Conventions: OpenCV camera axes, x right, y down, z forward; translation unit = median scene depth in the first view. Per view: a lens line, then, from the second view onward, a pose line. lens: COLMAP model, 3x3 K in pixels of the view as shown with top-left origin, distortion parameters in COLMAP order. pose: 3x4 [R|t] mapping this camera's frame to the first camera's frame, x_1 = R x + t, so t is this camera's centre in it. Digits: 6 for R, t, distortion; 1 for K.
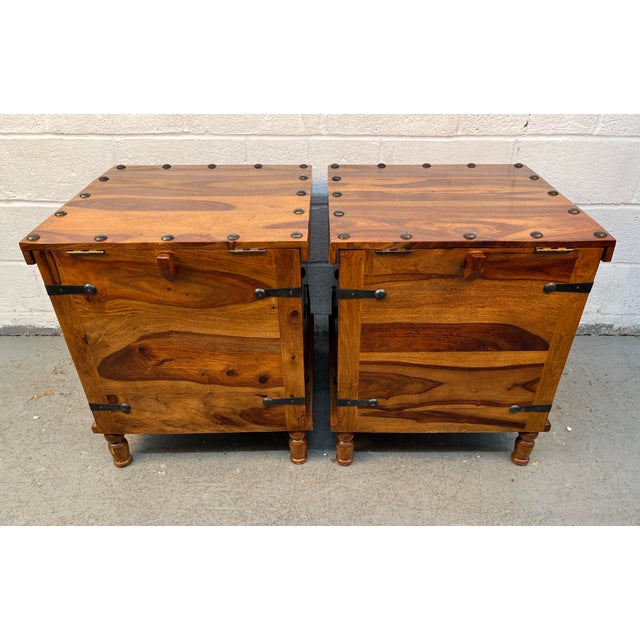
lens RADIAL K [[500.4, 0, 328.6], [0, 500.4, 362.3], [0, 0, 1]] dist [0.018839, -0.026279]
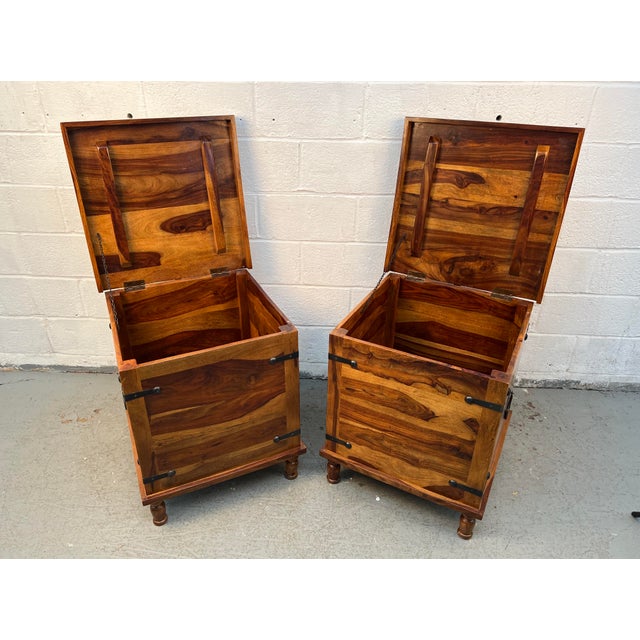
lens RADIAL K [[494.4, 0, 308.0], [0, 494.4, 313.3], [0, 0, 1]] dist [0.038038, -0.049630]
pose [[0.998881, 0.028531, -0.037720, -0.086856], [-0.033219, 0.990937, -0.130152, -0.071828], [0.033665, 0.131259, 0.990776, -0.343272]]
